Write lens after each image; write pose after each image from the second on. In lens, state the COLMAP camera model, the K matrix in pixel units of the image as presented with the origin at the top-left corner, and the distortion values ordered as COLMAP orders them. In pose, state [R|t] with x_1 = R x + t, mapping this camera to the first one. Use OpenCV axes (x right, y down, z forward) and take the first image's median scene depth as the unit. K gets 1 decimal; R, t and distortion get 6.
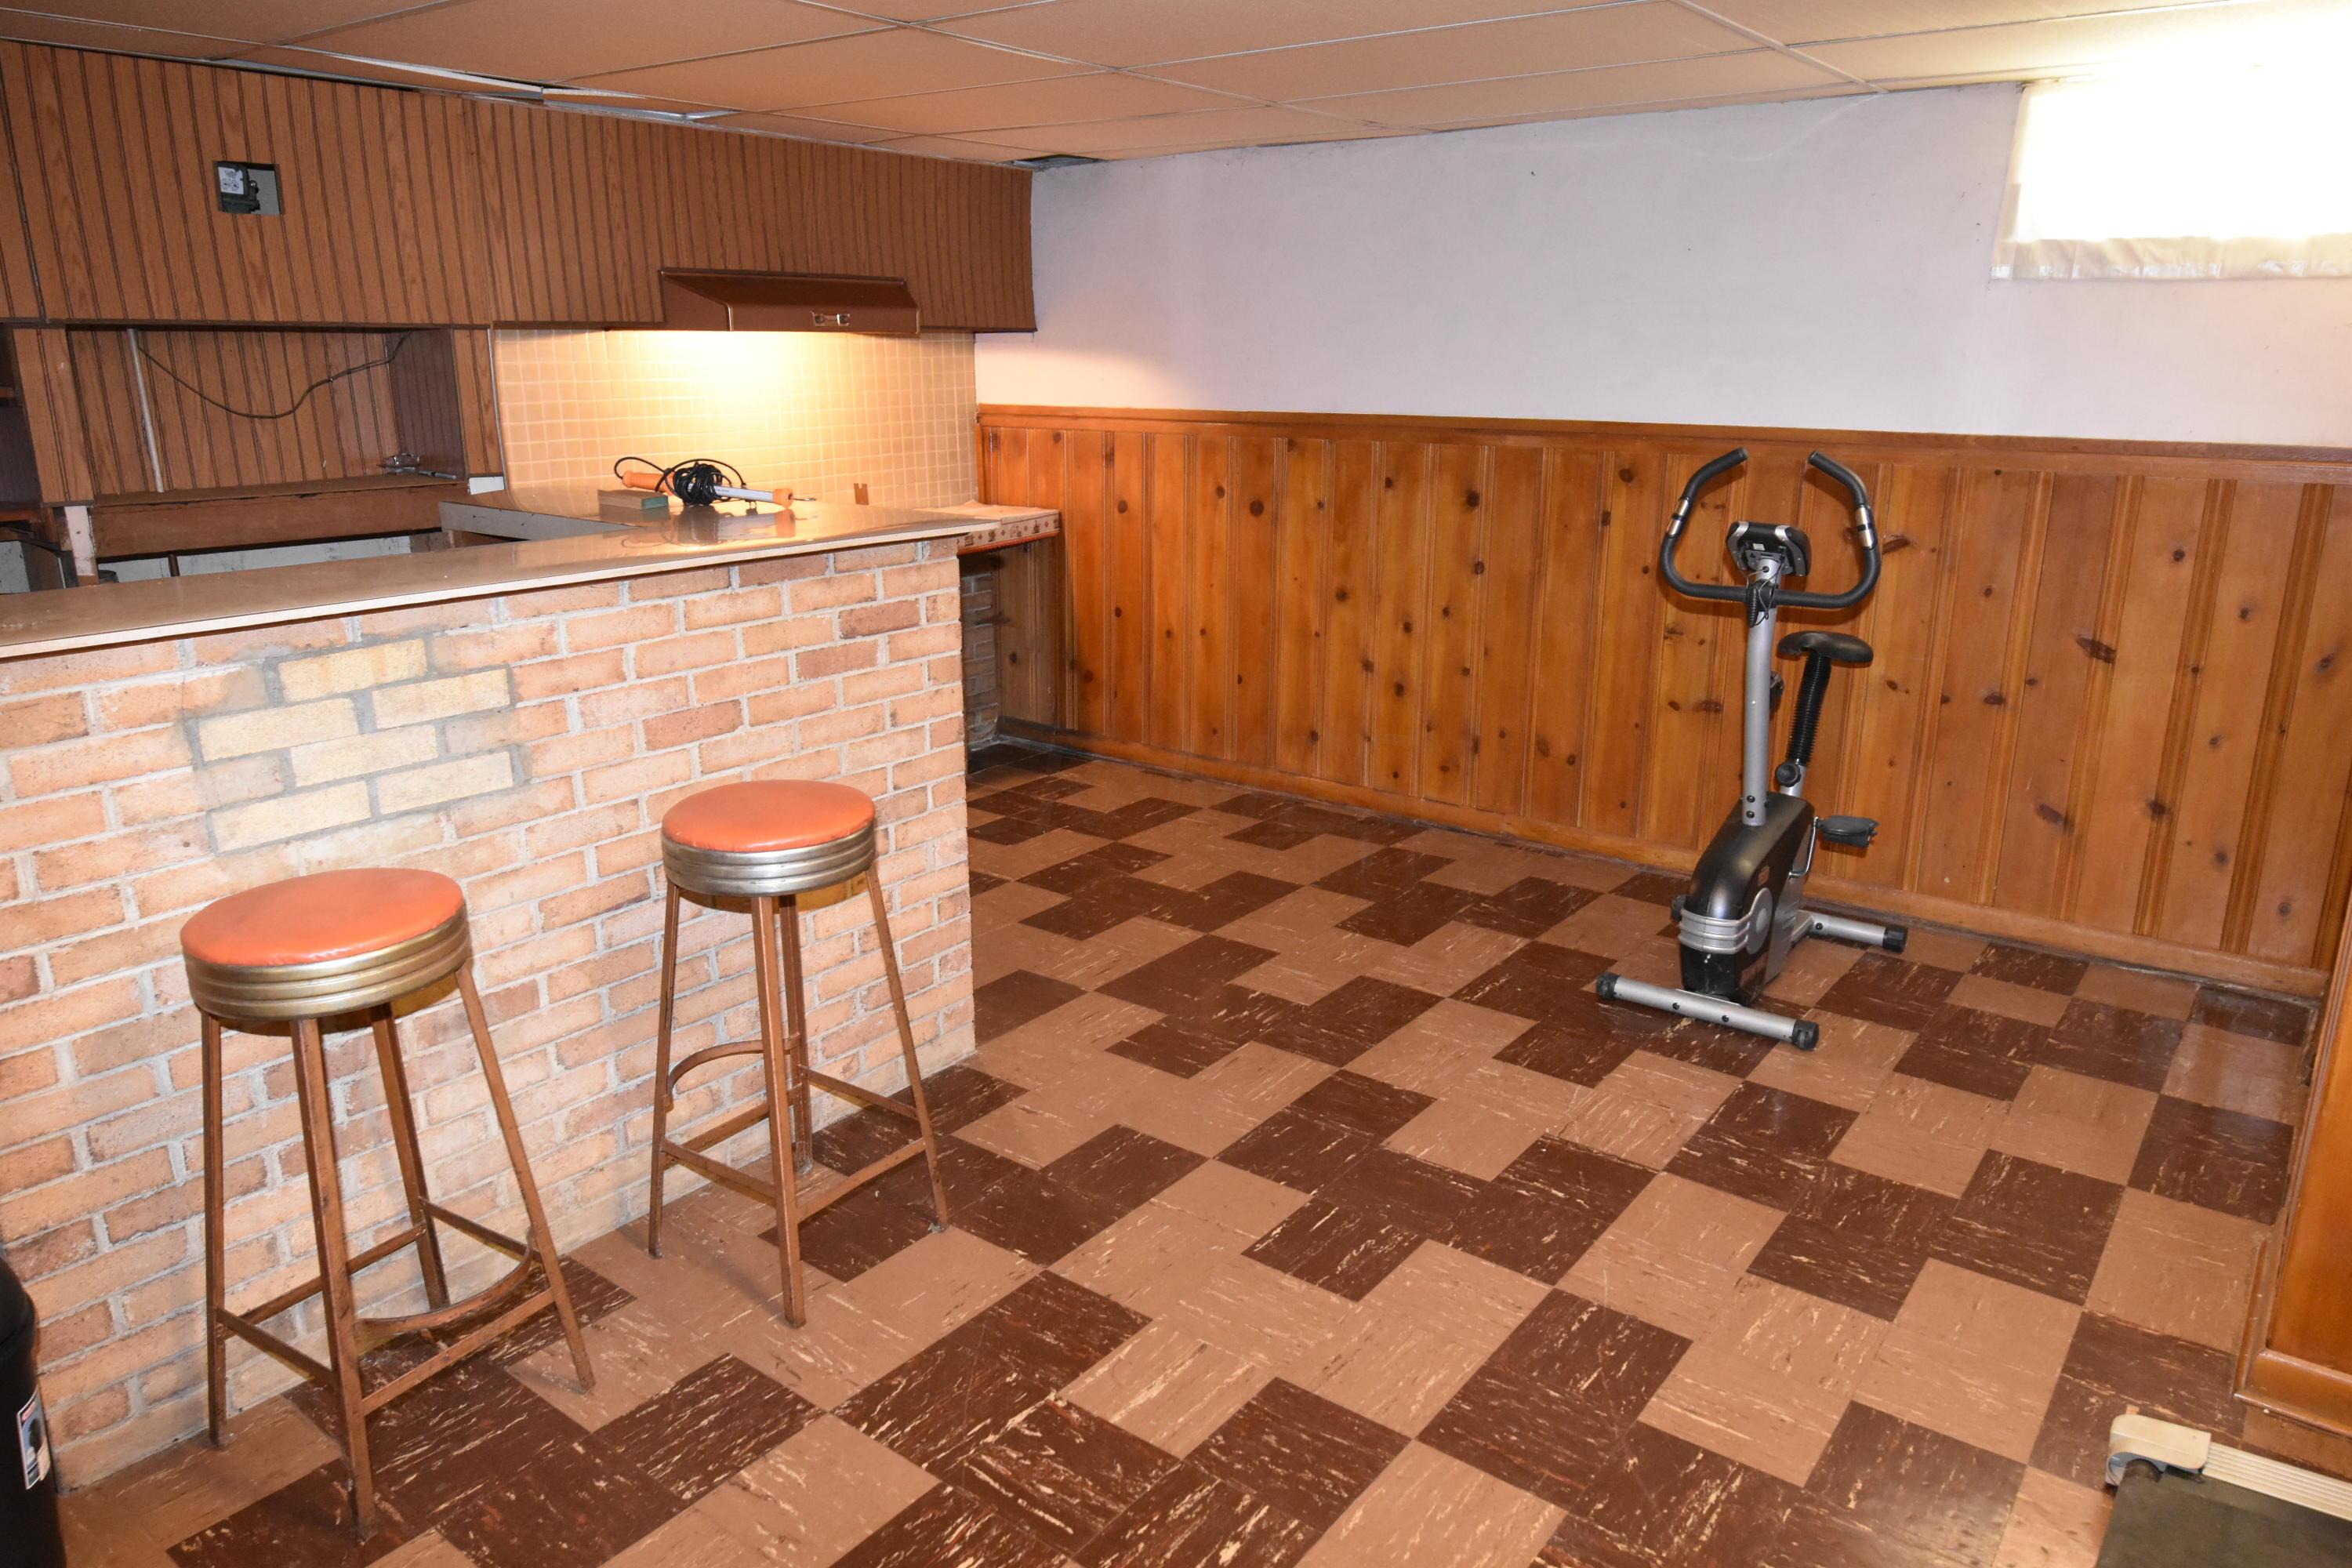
lens RADIAL K [[1556.4, 0, 1180.4], [0, 1556.4, 785.7], [0, 0, 1]] dist [-0.002144, -0.008840]
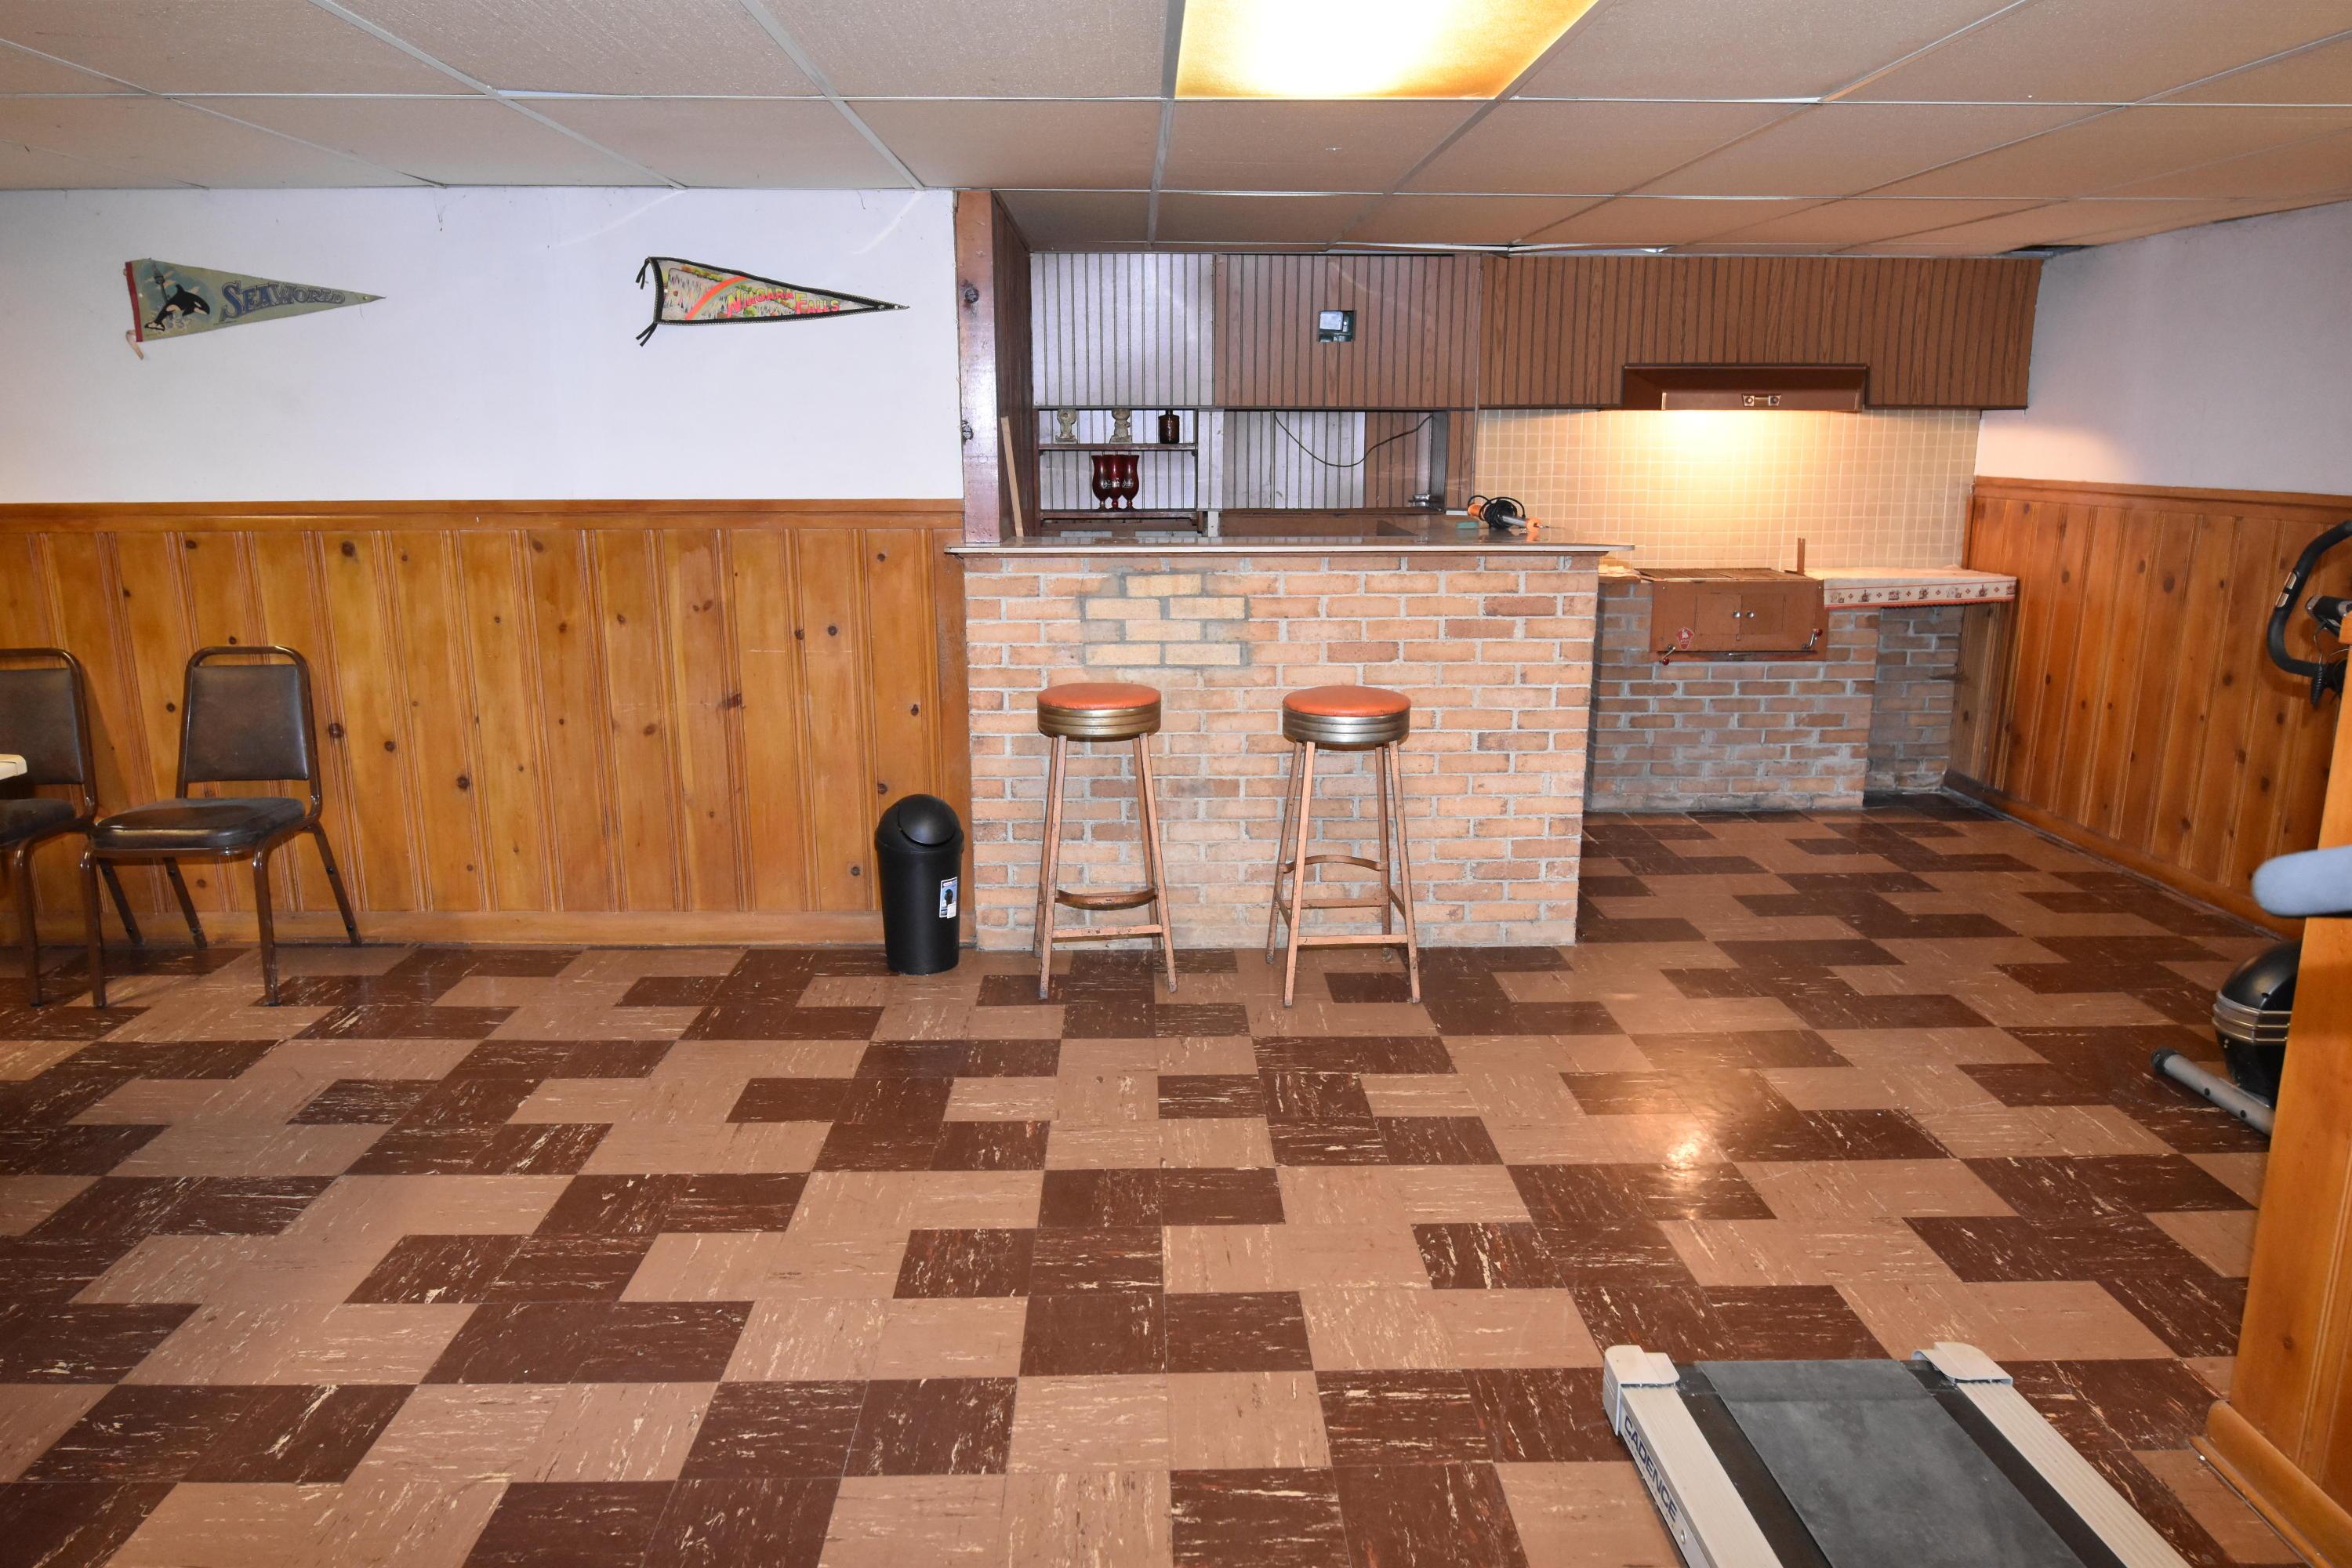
lens RADIAL K [[1556.4, 0, 1168.8], [0, 1556.4, 780.9], [0, 0, 1]] dist [-0.002144, -0.008840]
pose [[0.626075, 0.170230, -0.760955, 0.684860], [-0.210644, 0.976520, 0.045146, 0.051090], [0.750772, 0.132026, 0.647233, -0.146265]]
